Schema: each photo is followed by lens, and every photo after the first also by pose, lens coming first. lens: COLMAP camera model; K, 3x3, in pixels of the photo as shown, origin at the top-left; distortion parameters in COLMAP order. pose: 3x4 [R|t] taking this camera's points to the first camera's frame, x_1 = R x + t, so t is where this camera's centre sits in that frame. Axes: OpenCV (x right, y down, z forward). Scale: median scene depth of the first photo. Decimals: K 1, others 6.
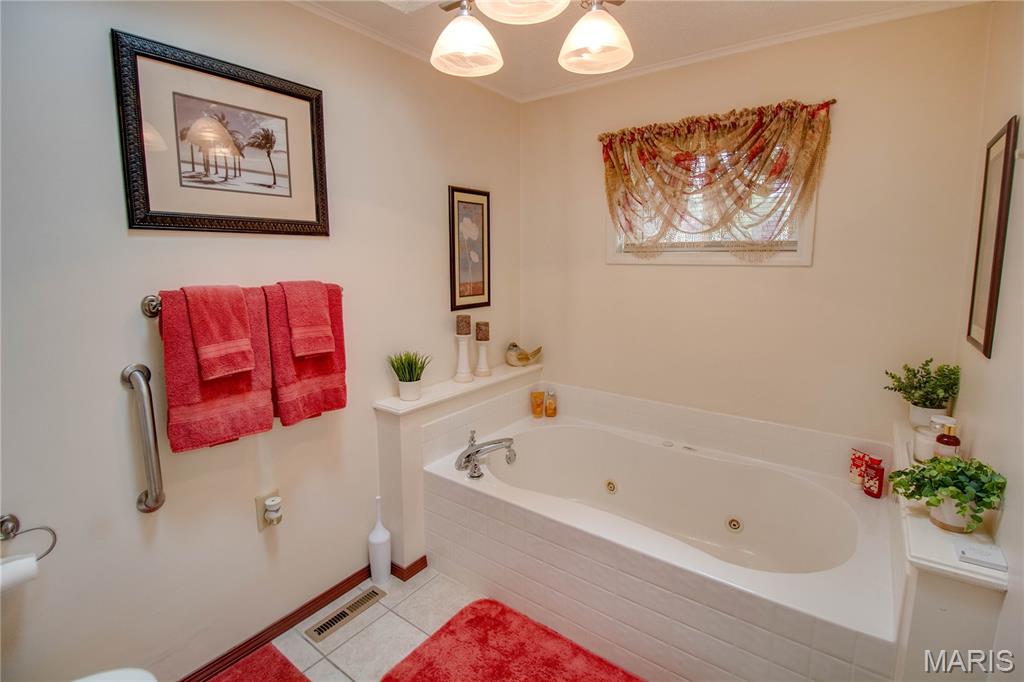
lens RADIAL K [[487.5, 0, 514.7], [0, 487.5, 327.4], [0, 0, 1]] dist [0.002054, -0.012271]
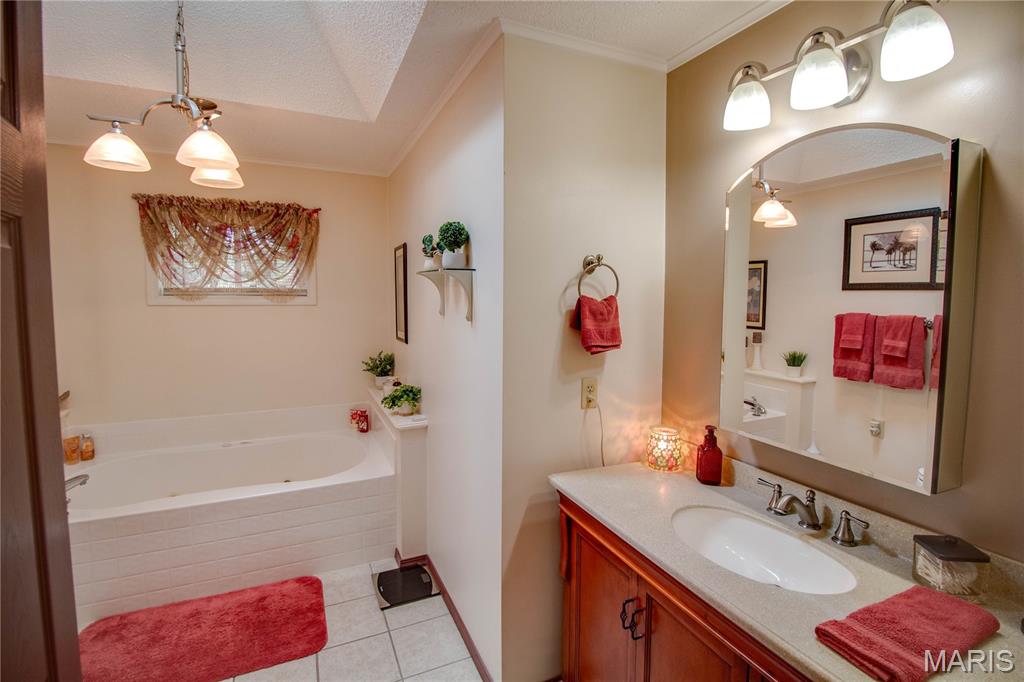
lens RADIAL K [[498.3, 0, 517.3], [0, 498.3, 324.3], [0, 0, 1]] dist [-0.001571, -0.013597]
pose [[0.494679, -0.053050, 0.867455, -0.498561], [0.117379, 0.993068, -0.006205, 0.027588], [-0.861112, 0.104891, 0.497477, -0.395009]]
